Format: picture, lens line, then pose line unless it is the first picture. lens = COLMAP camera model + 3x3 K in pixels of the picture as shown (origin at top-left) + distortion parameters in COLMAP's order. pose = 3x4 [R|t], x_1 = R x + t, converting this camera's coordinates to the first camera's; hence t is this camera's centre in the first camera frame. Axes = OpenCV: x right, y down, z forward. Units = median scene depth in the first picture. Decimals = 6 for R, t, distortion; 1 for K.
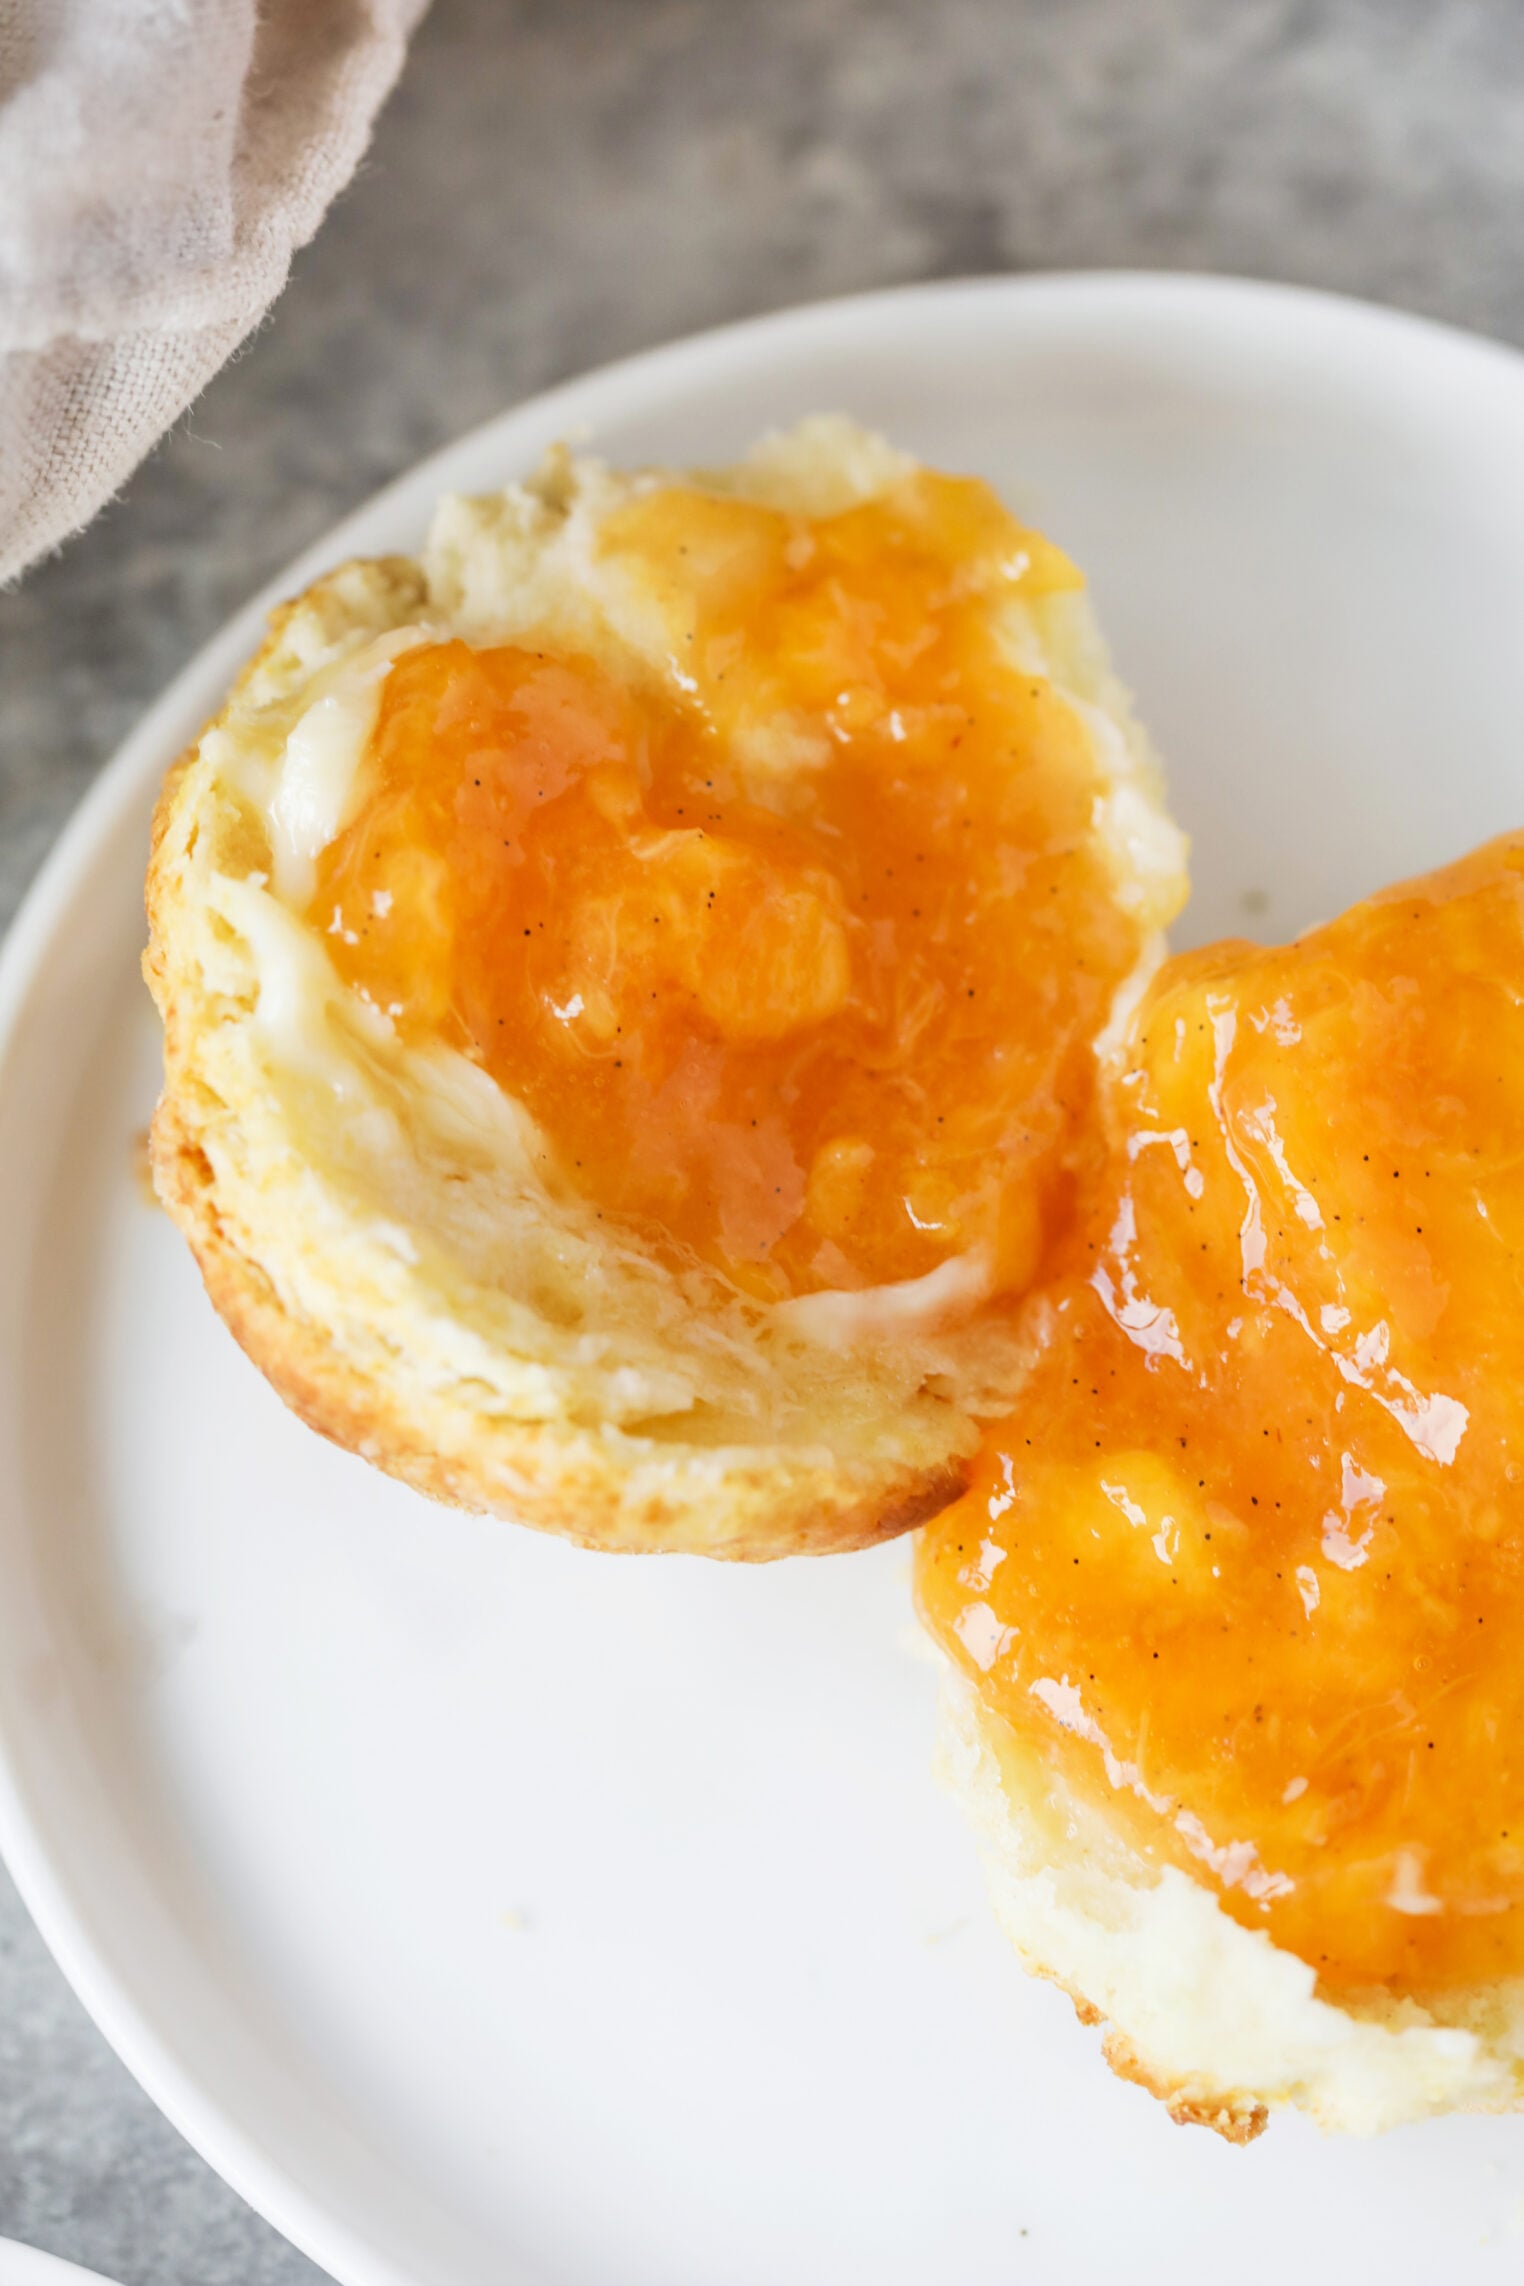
lens RADIAL K [[9099.3, 0, 762.0], [0, 9099.3, 1143.0], [0, 0, 1]] dist [-0.302357, 1.896629]
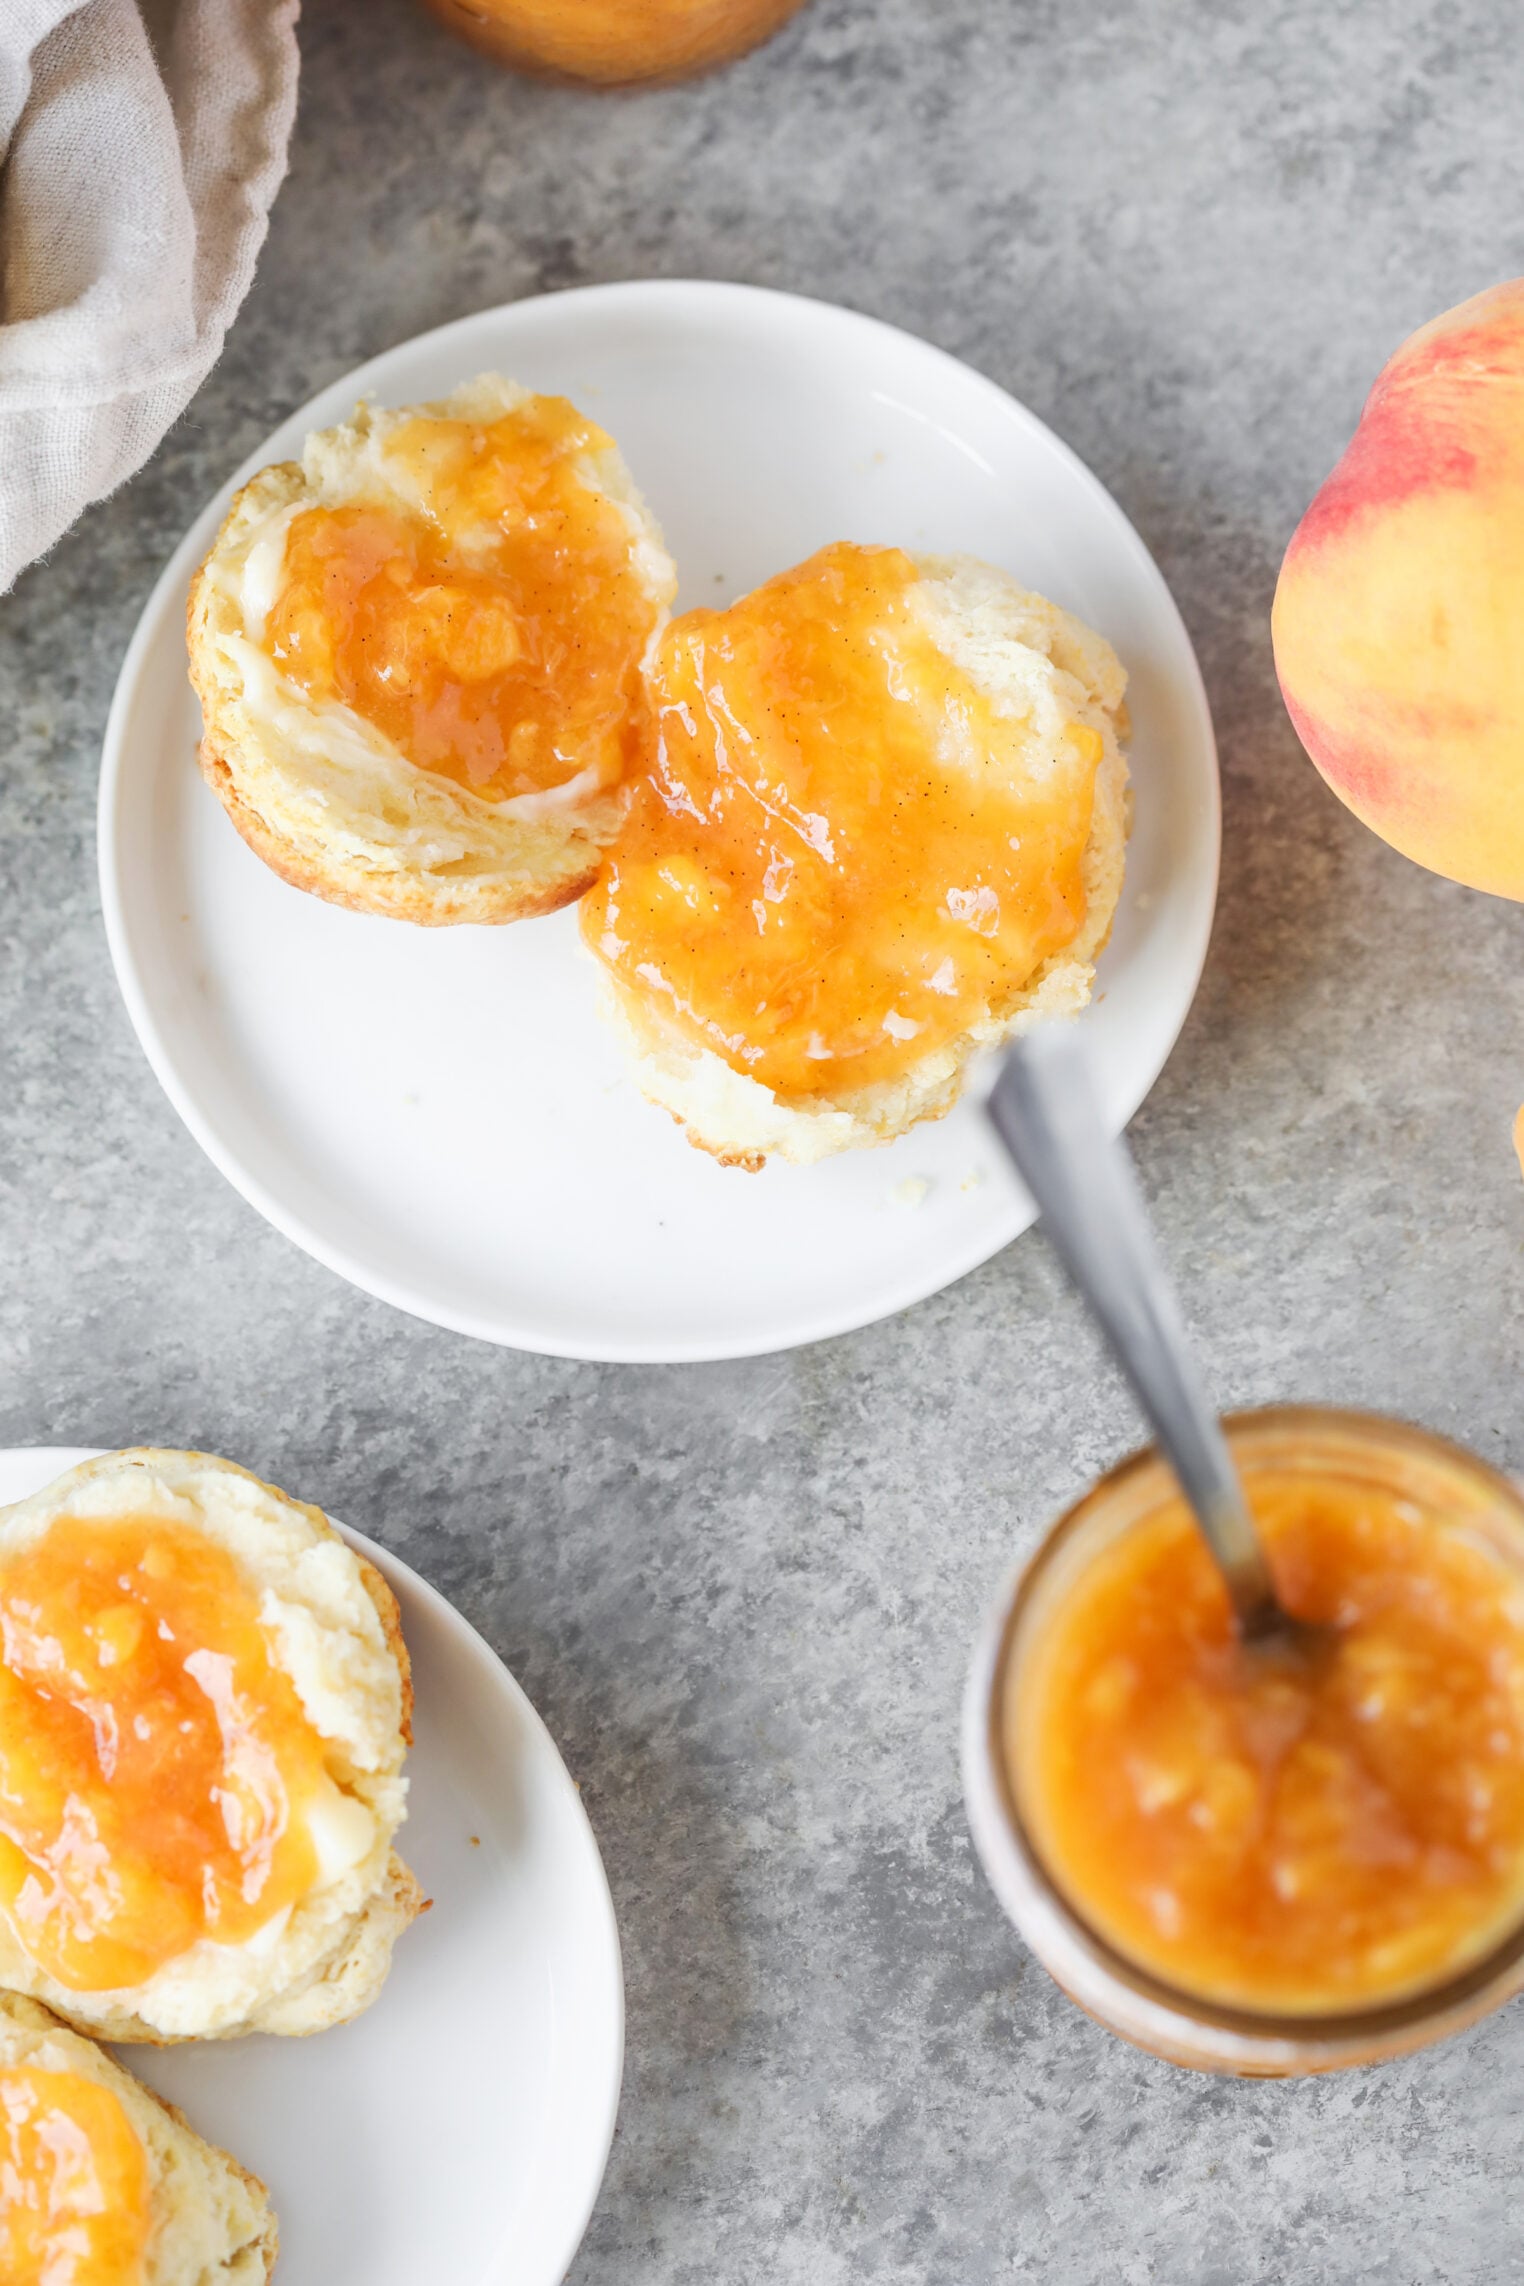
lens RADIAL K [[6996.3, 0, 578.7], [0, 6996.3, 1143.9], [0, 0, 1]] dist [-0.099535, -0.132256]
pose [[0.995048, -0.094753, -0.030017, 0.061587], [0.097350, 0.990015, 0.101950, -0.068674], [0.020058, -0.104367, 0.994337, -0.640508]]
